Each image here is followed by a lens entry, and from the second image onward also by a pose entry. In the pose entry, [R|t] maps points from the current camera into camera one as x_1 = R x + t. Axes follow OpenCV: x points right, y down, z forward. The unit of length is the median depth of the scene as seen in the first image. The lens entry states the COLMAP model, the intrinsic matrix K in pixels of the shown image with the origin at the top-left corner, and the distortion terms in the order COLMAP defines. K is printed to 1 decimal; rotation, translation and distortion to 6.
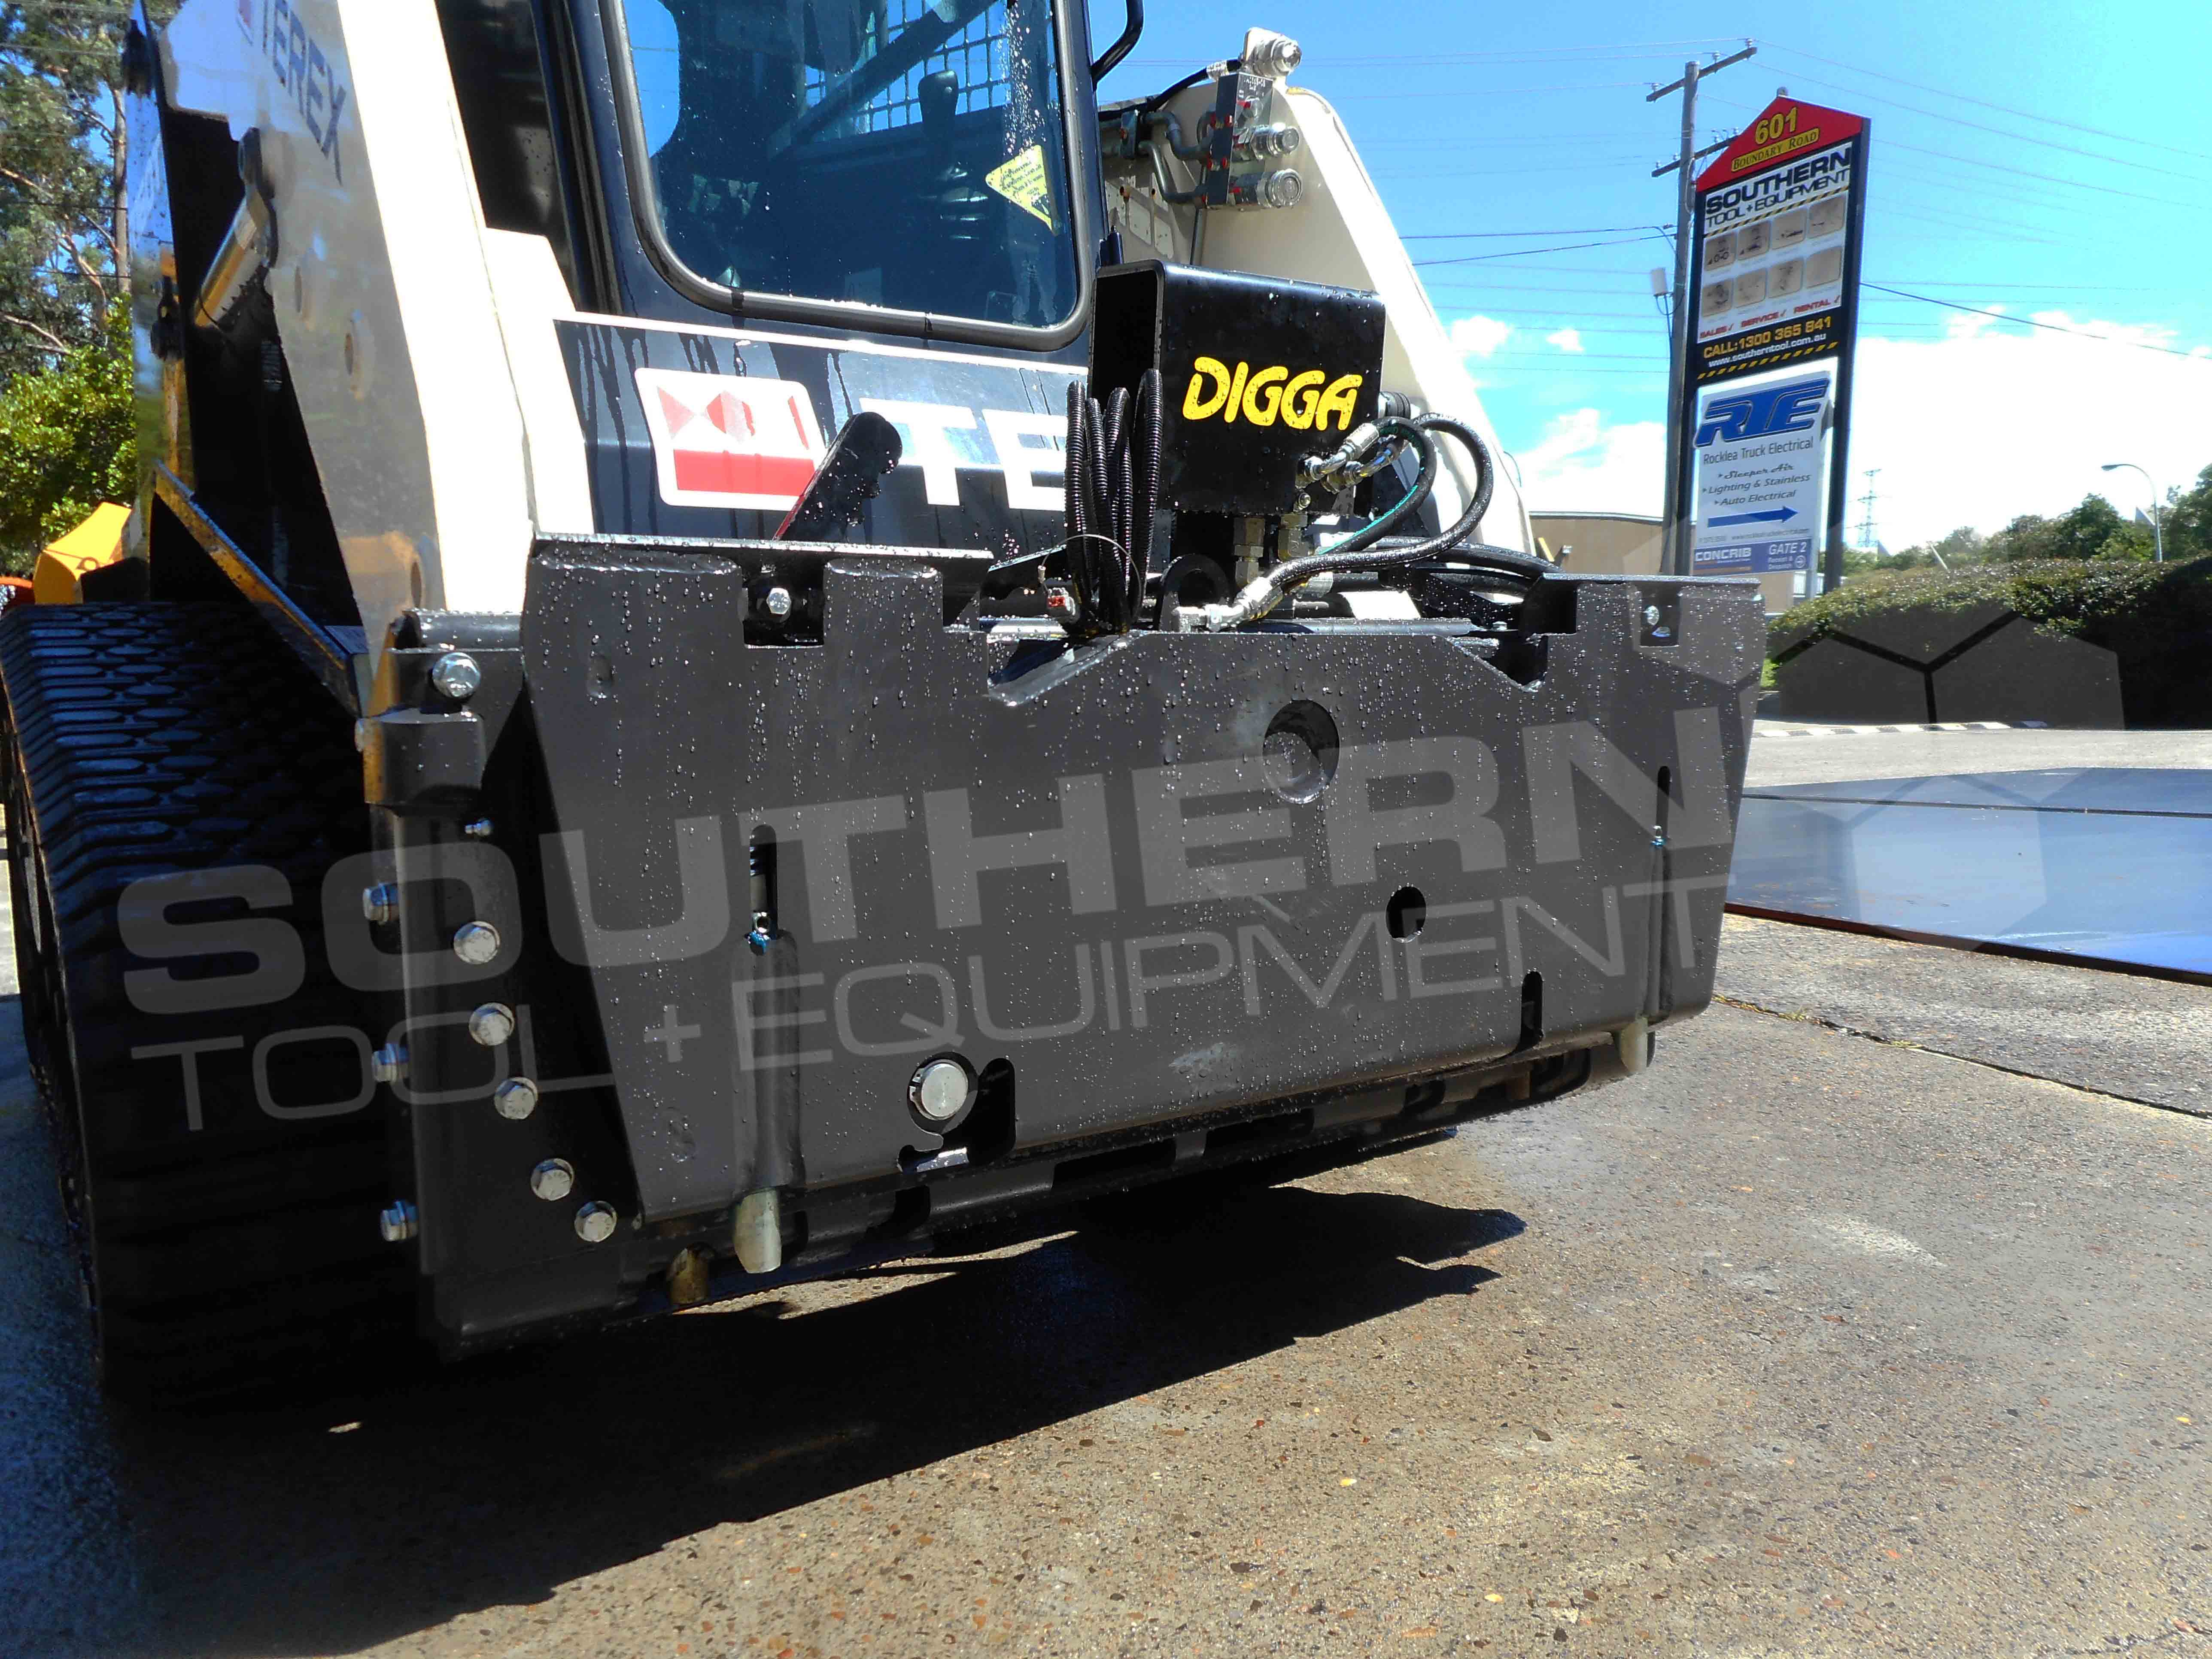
lens RADIAL K [[1631.0, 0, 1054.9], [0, 1631.0, 843.7], [0, 0, 1]] dist [-0.001263, -0.002694]
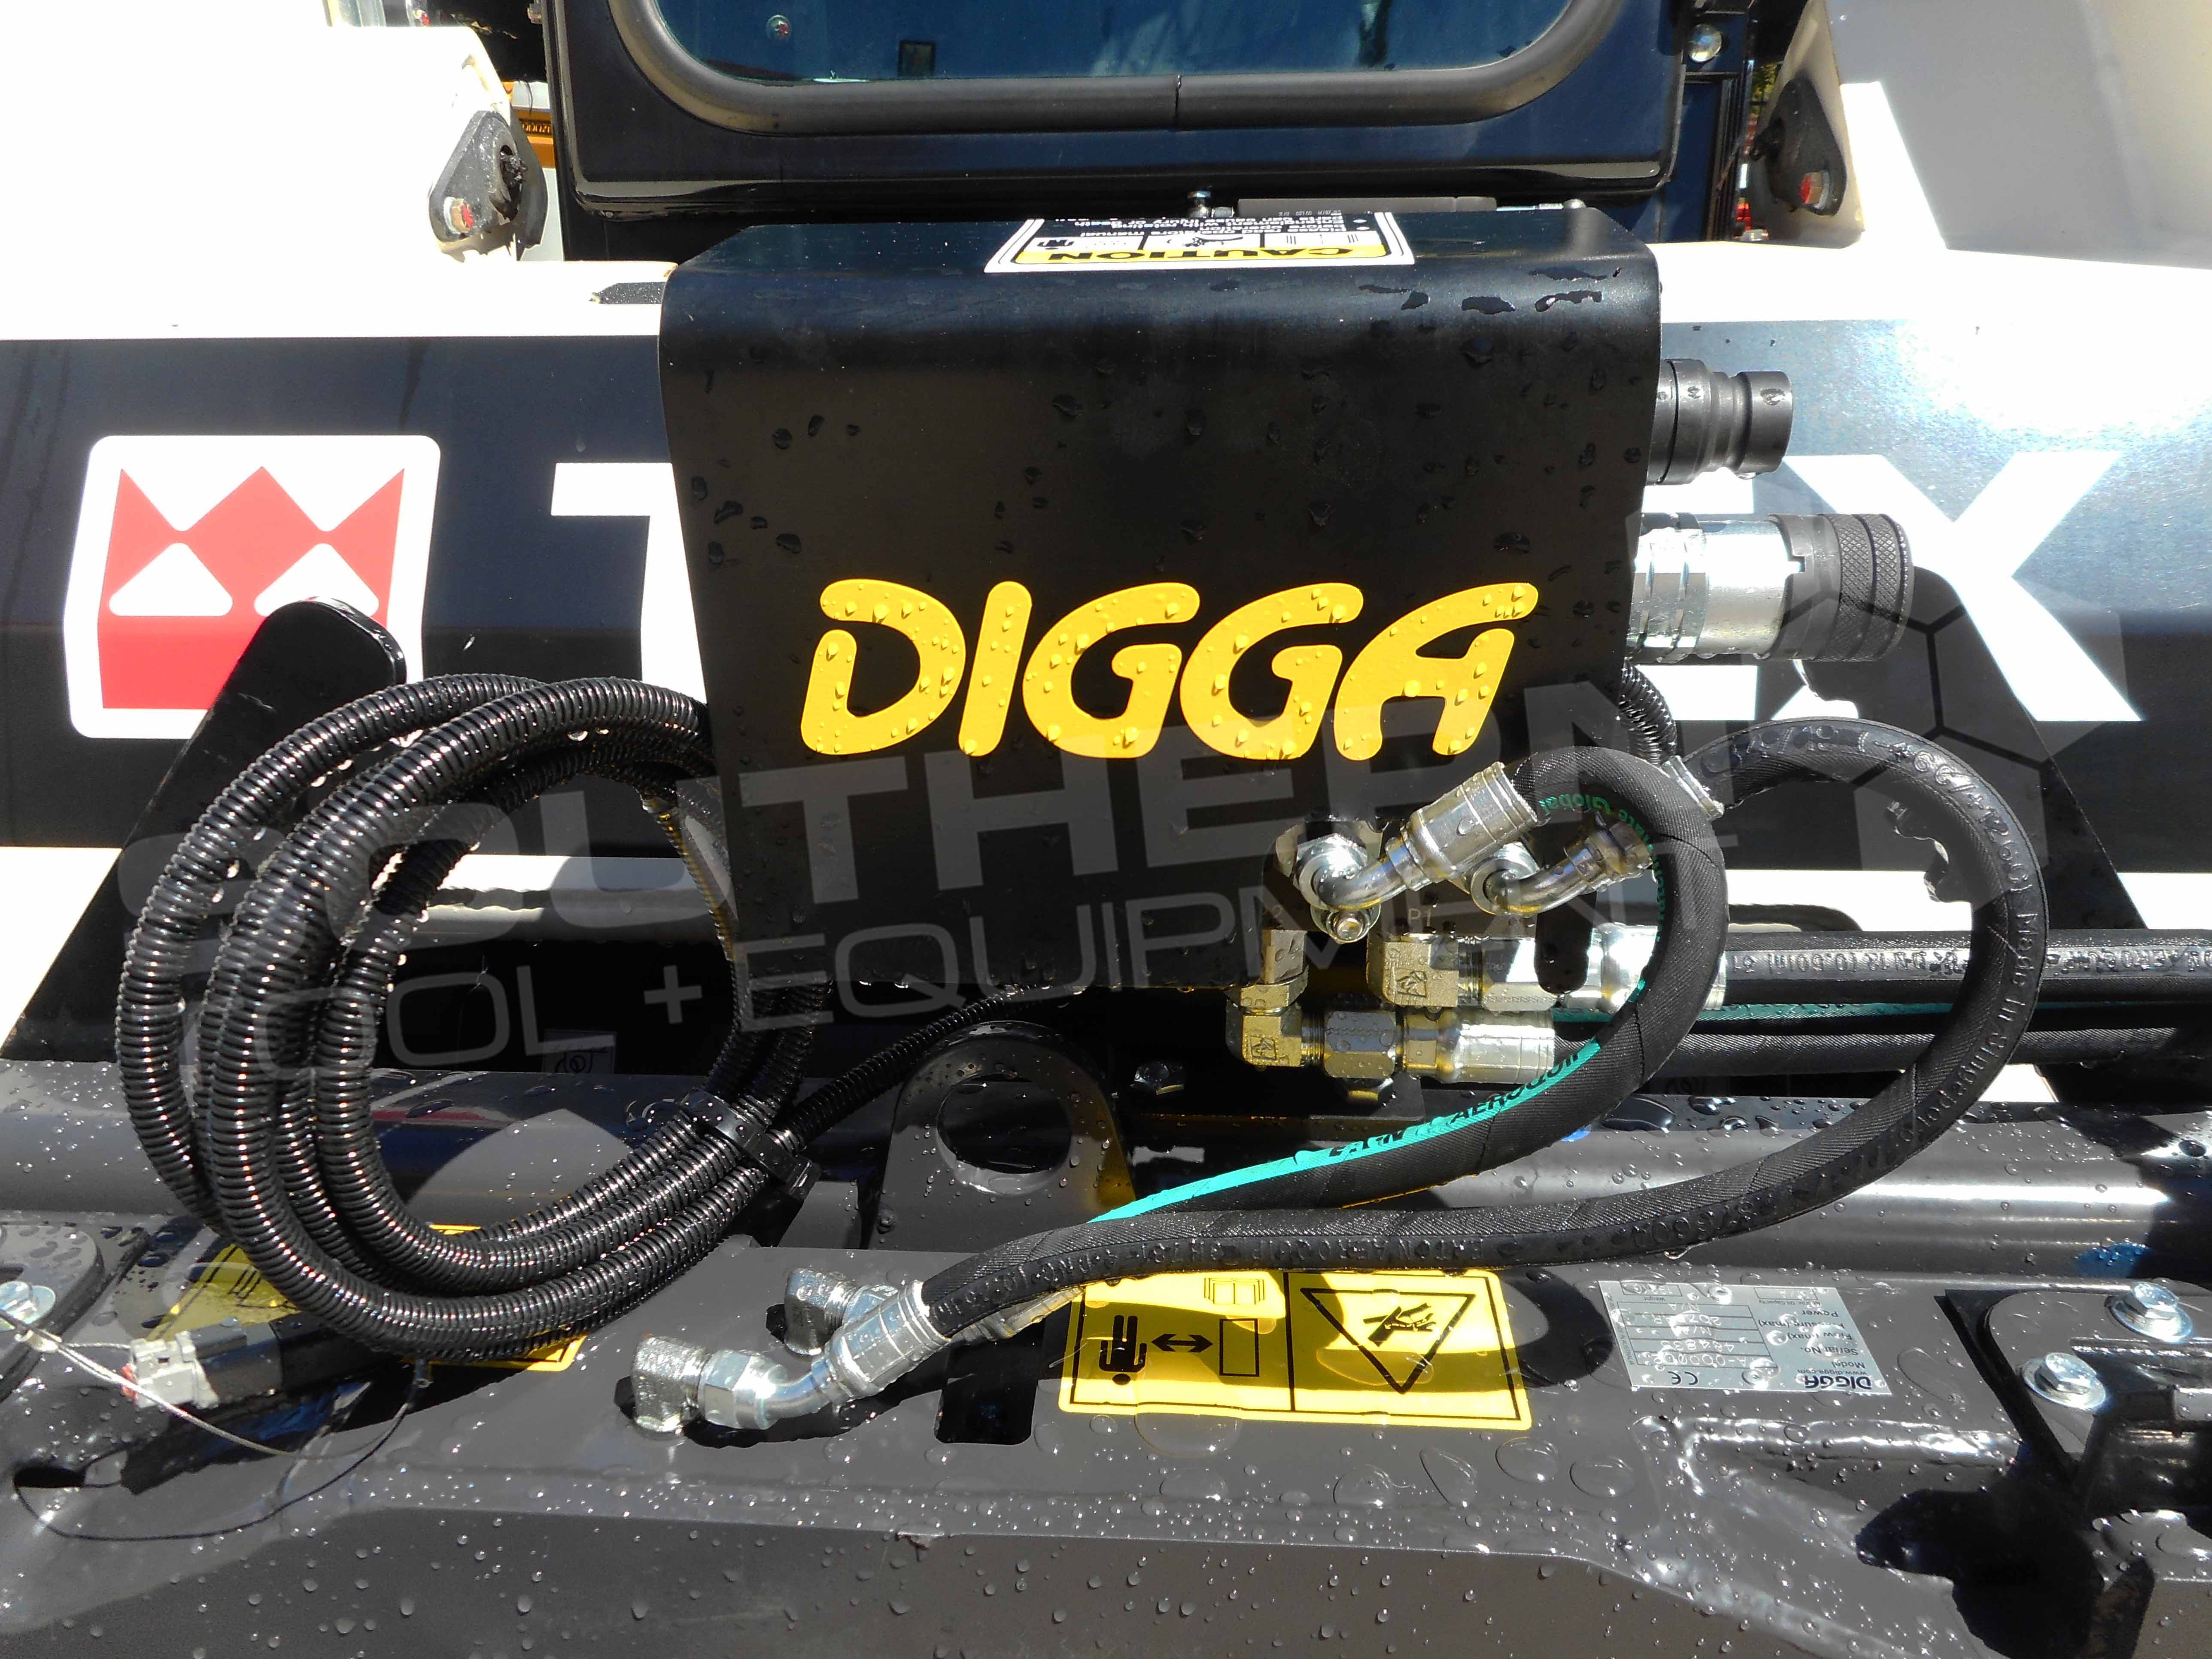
lens RADIAL K [[1643.8, 0, 1105.1], [0, 1643.8, 801.8], [0, 0, 1]] dist [0.011856, -0.000597]
pose [[0.792817, 0.214041, -0.570639, 0.307213], [-0.057875, 0.958511, 0.279118, -0.334203], [0.606706, -0.188264, 0.772311, 0.744441]]
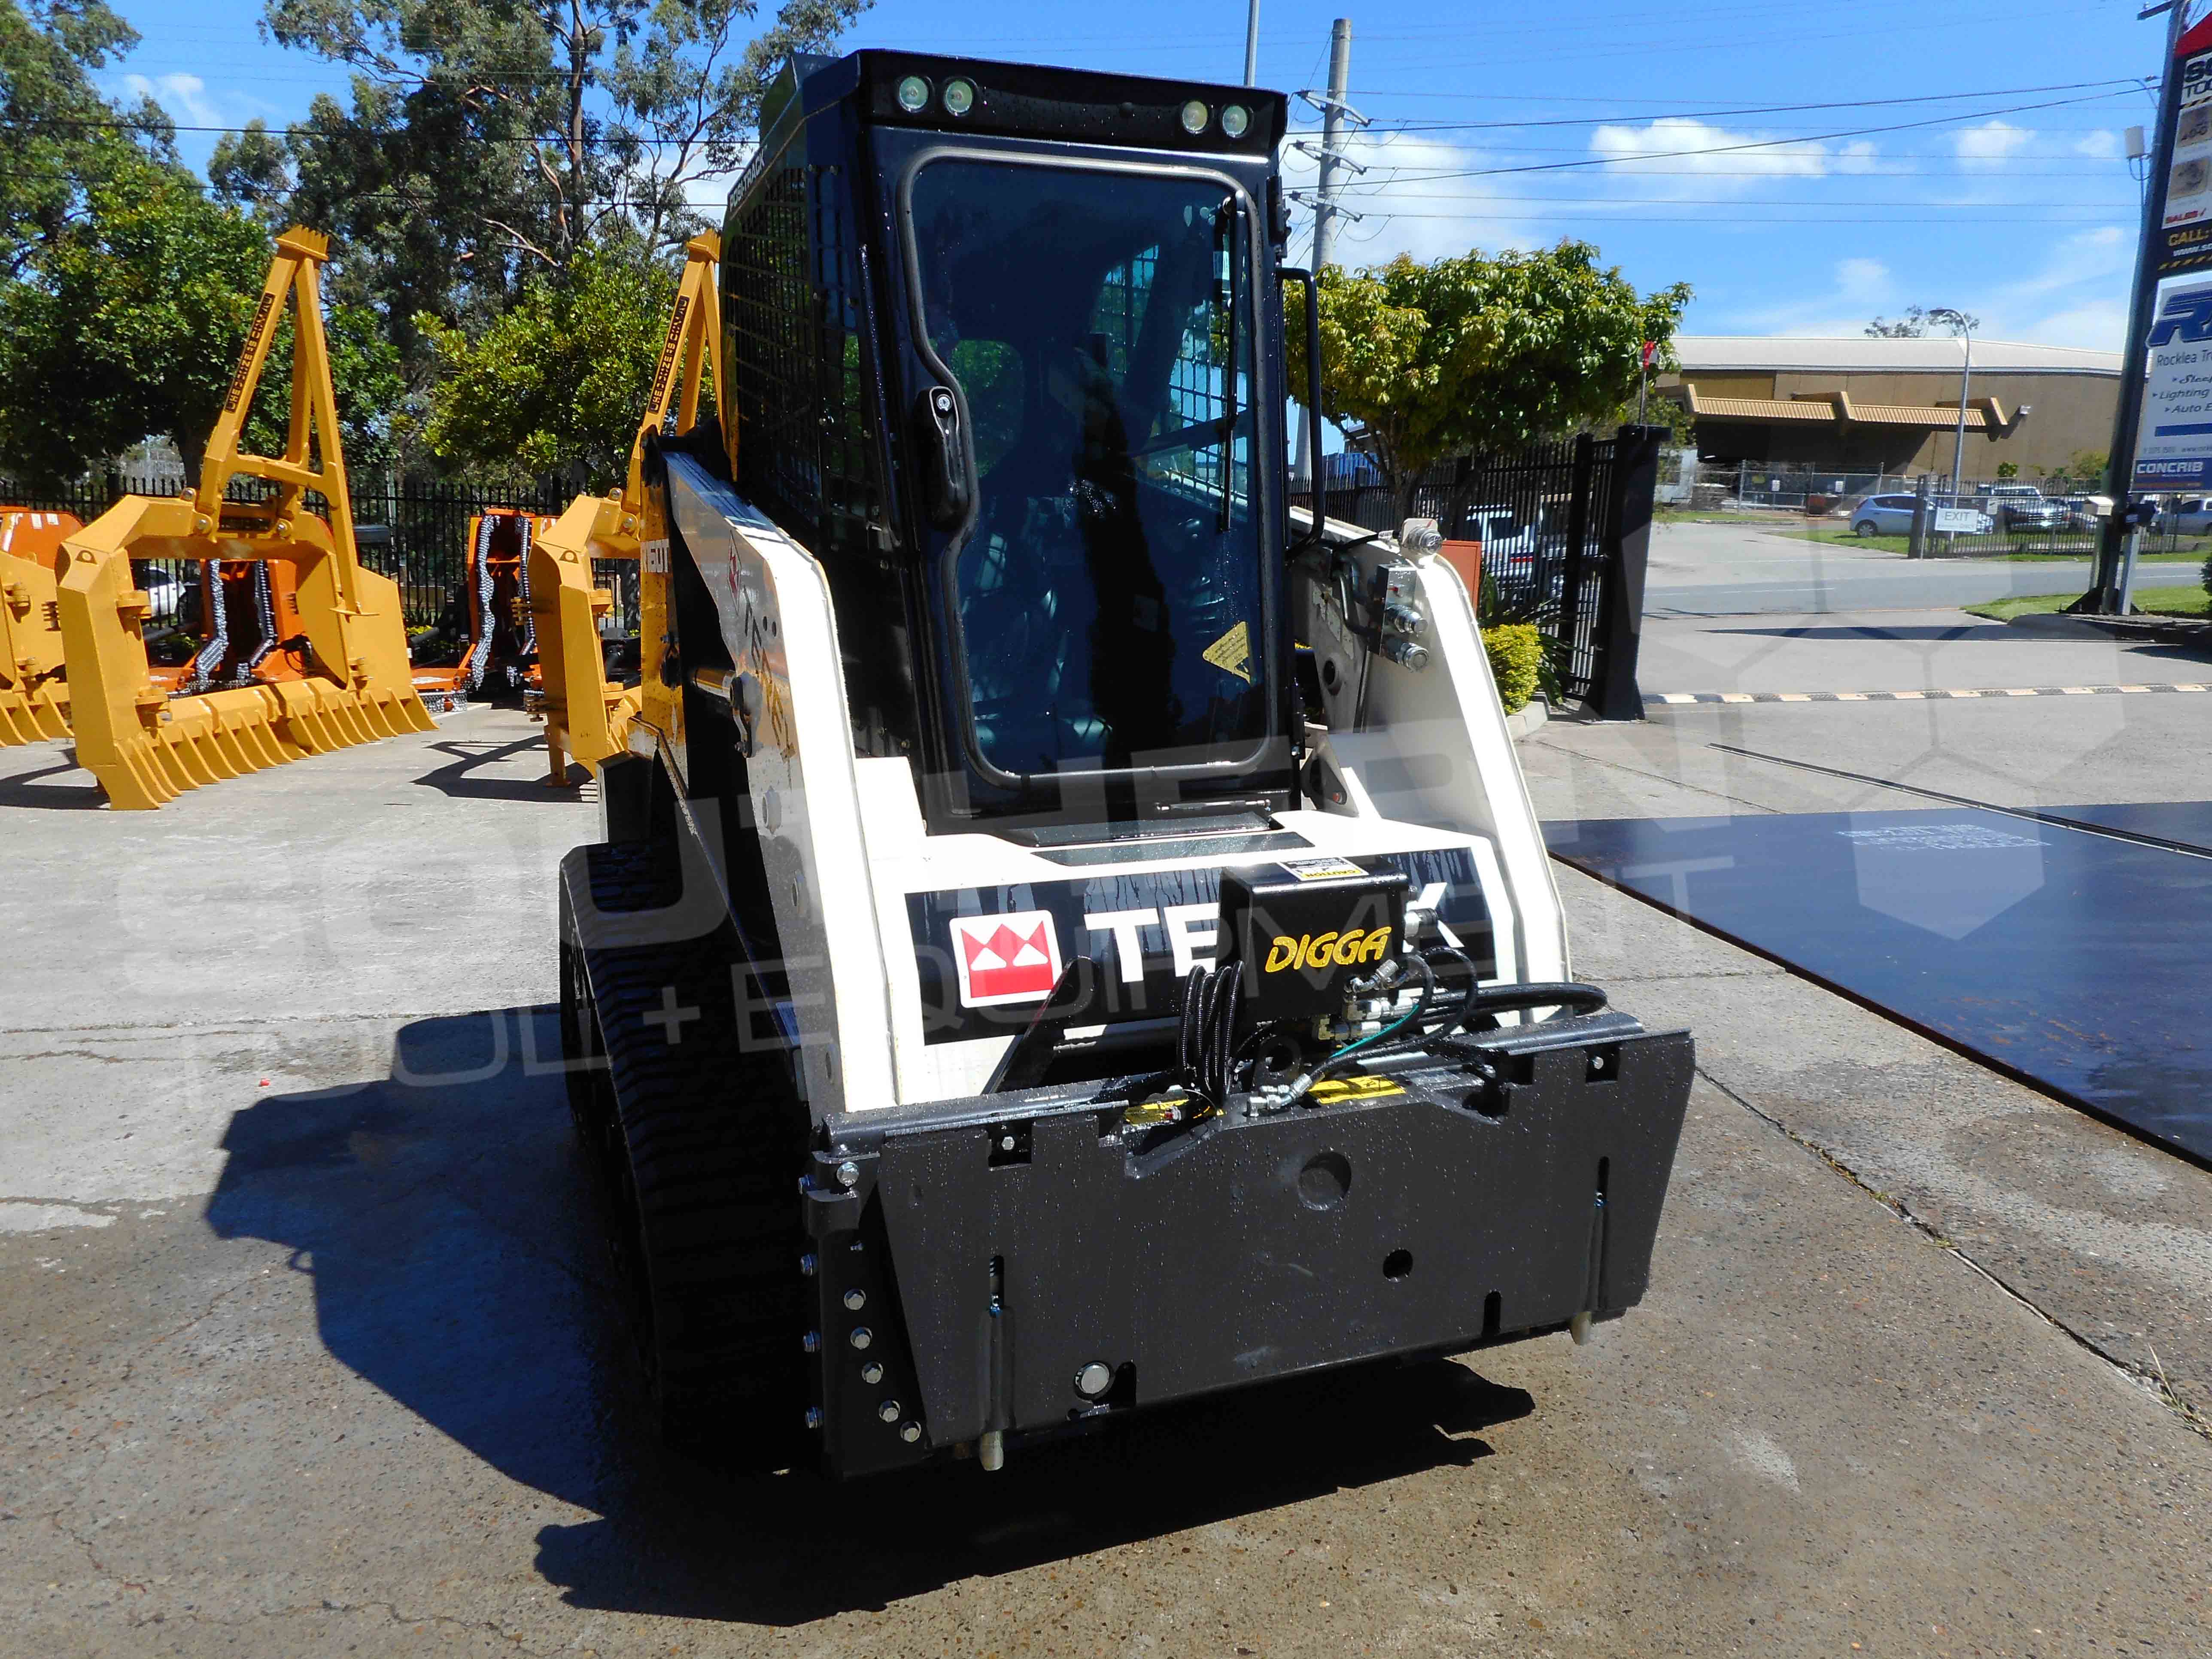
lens RADIAL K [[1605.0, 0, 1063.7], [0, 1605.0, 845.1], [0, 0, 1]] dist [-0.003242, -0.003109]
pose [[0.974700, 0.052206, -0.217337, 0.217617], [-0.033802, 0.995586, 0.087554, -0.504829], [0.220948, -0.077992, 0.972162, -0.599645]]
